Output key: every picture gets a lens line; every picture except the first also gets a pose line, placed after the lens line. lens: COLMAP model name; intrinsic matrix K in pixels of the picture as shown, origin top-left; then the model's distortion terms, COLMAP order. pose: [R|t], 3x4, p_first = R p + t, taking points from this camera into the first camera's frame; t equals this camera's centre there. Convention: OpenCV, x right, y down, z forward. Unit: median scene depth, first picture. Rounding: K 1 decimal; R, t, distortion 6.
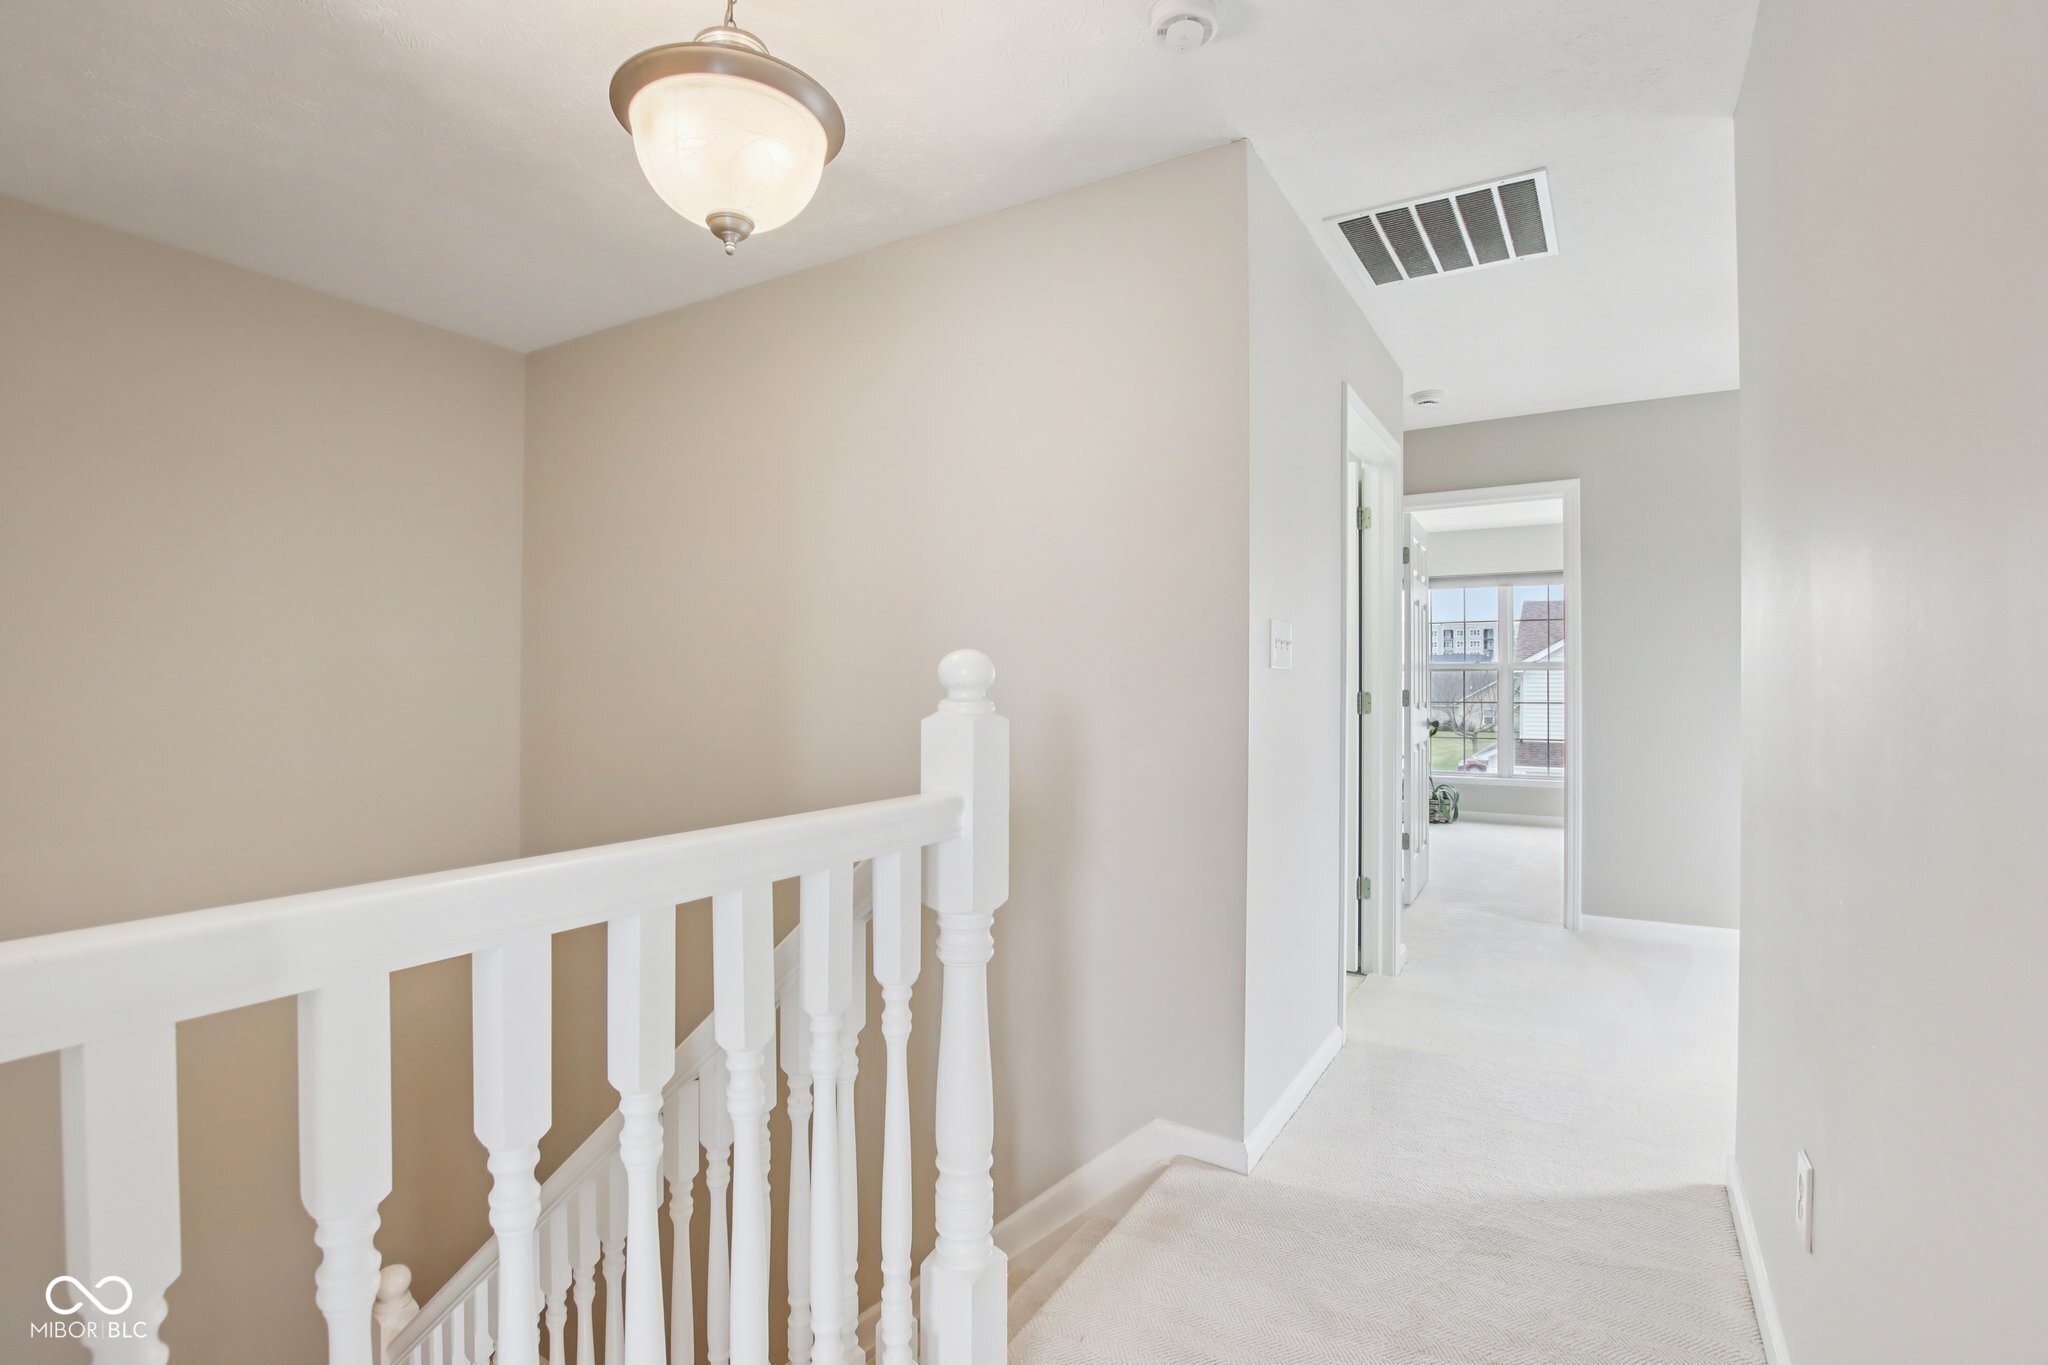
lens RADIAL K [[958.9, 0, 1024.6], [0, 958.9, 675.2], [0, 0, 1]] dist [-0.031427, 0.002423]
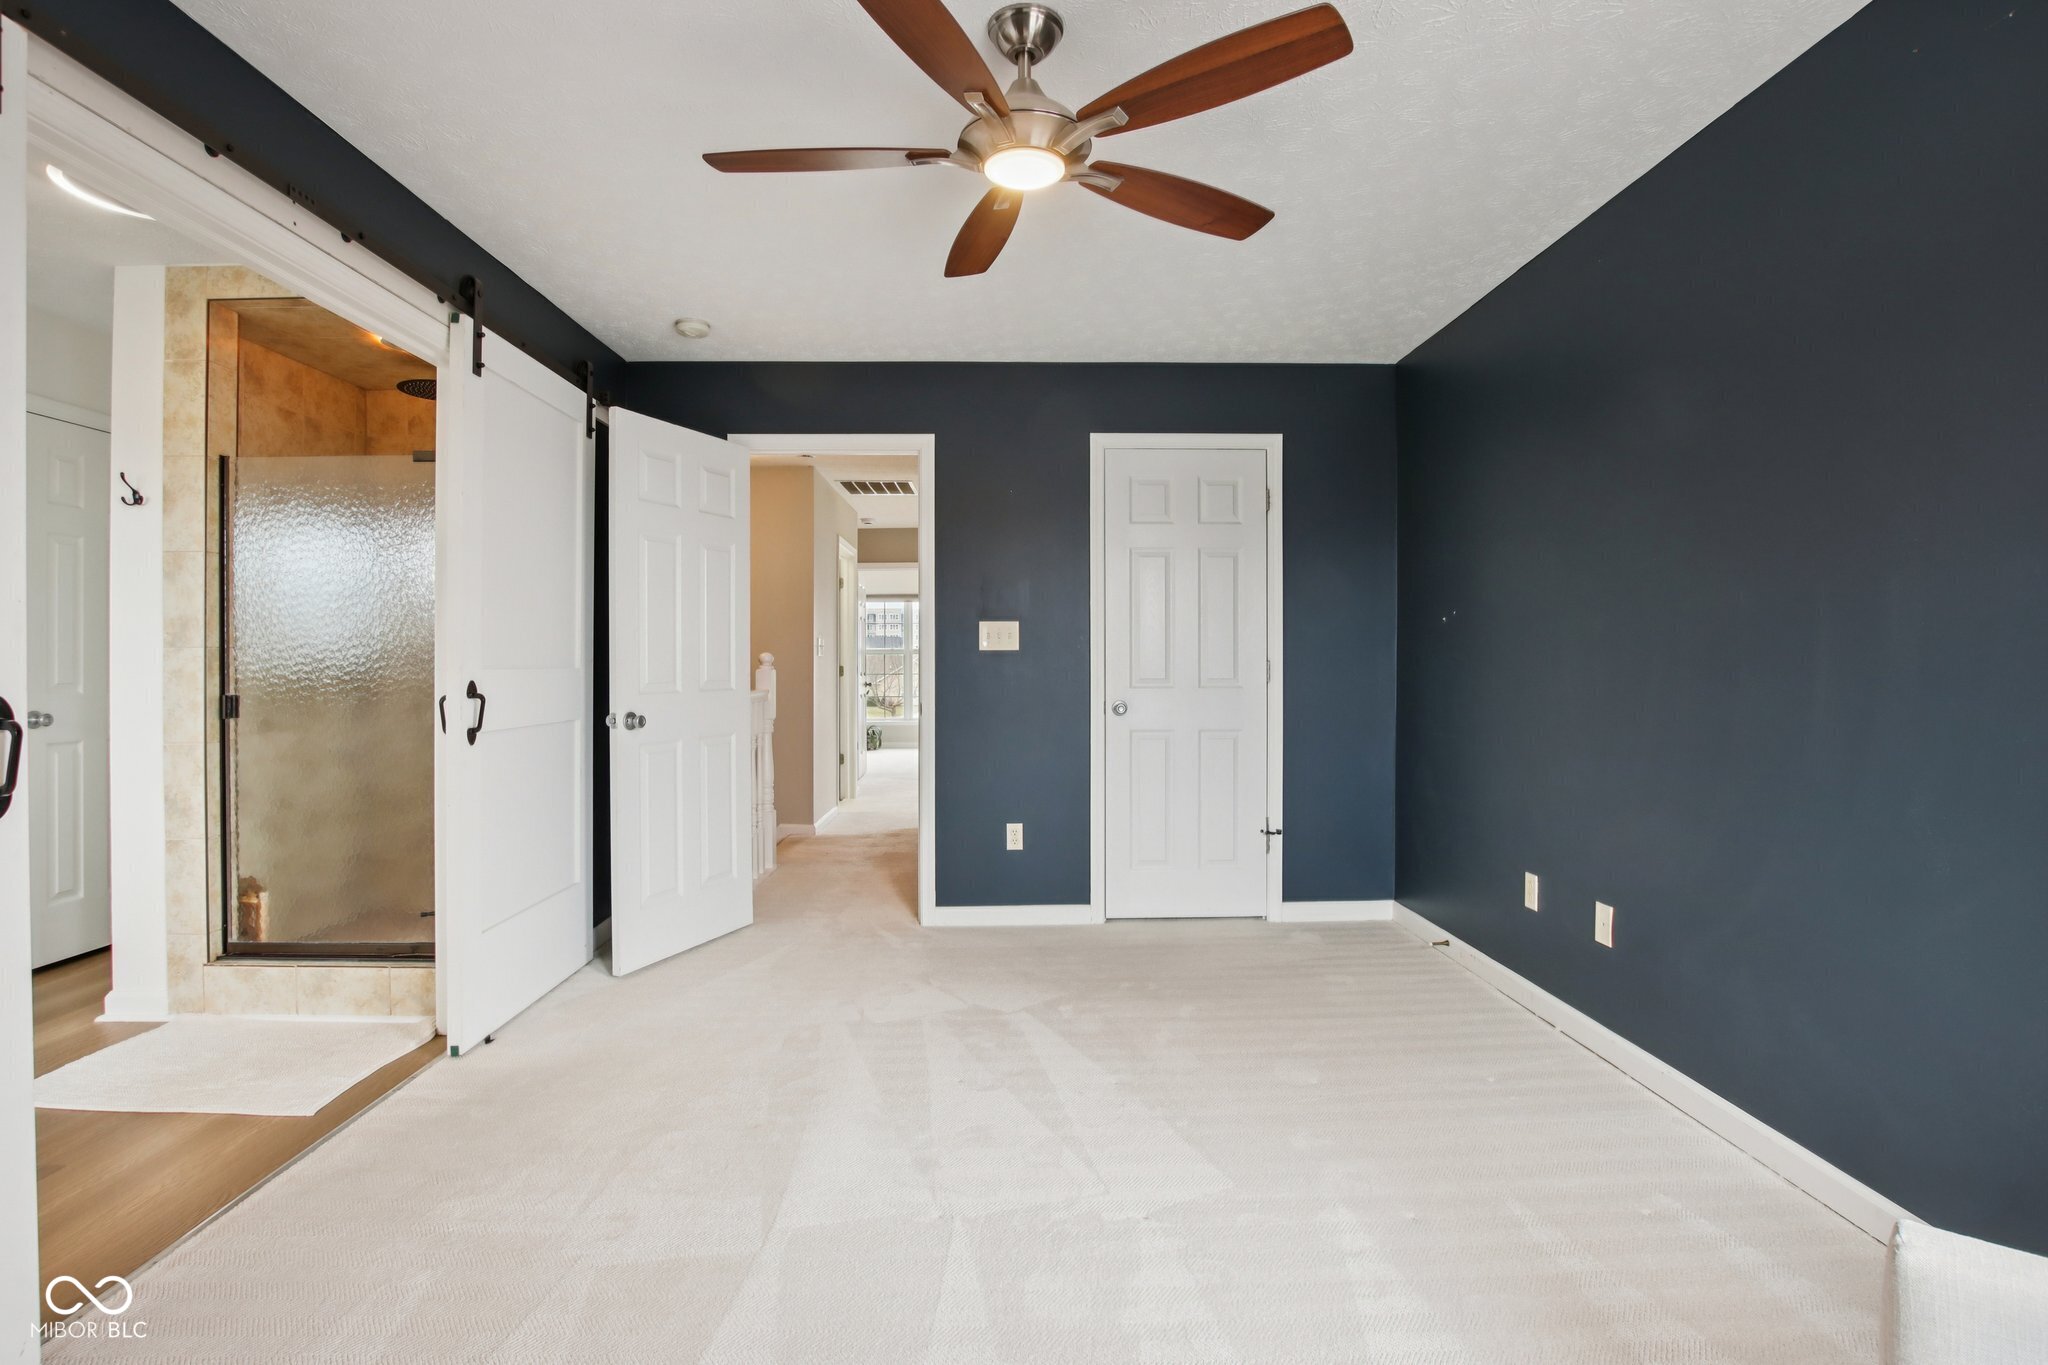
lens RADIAL K [[965.4, 0, 1030.6], [0, 965.4, 657.7], [0, 0, 1]] dist [-0.028851, 0.000491]
pose [[0.835398, -0.000519, 0.549646, -0.459524], [0.000599, 1.000000, 0.000034, -0.000571], [-0.549646, 0.000301, 0.835398, -0.998230]]
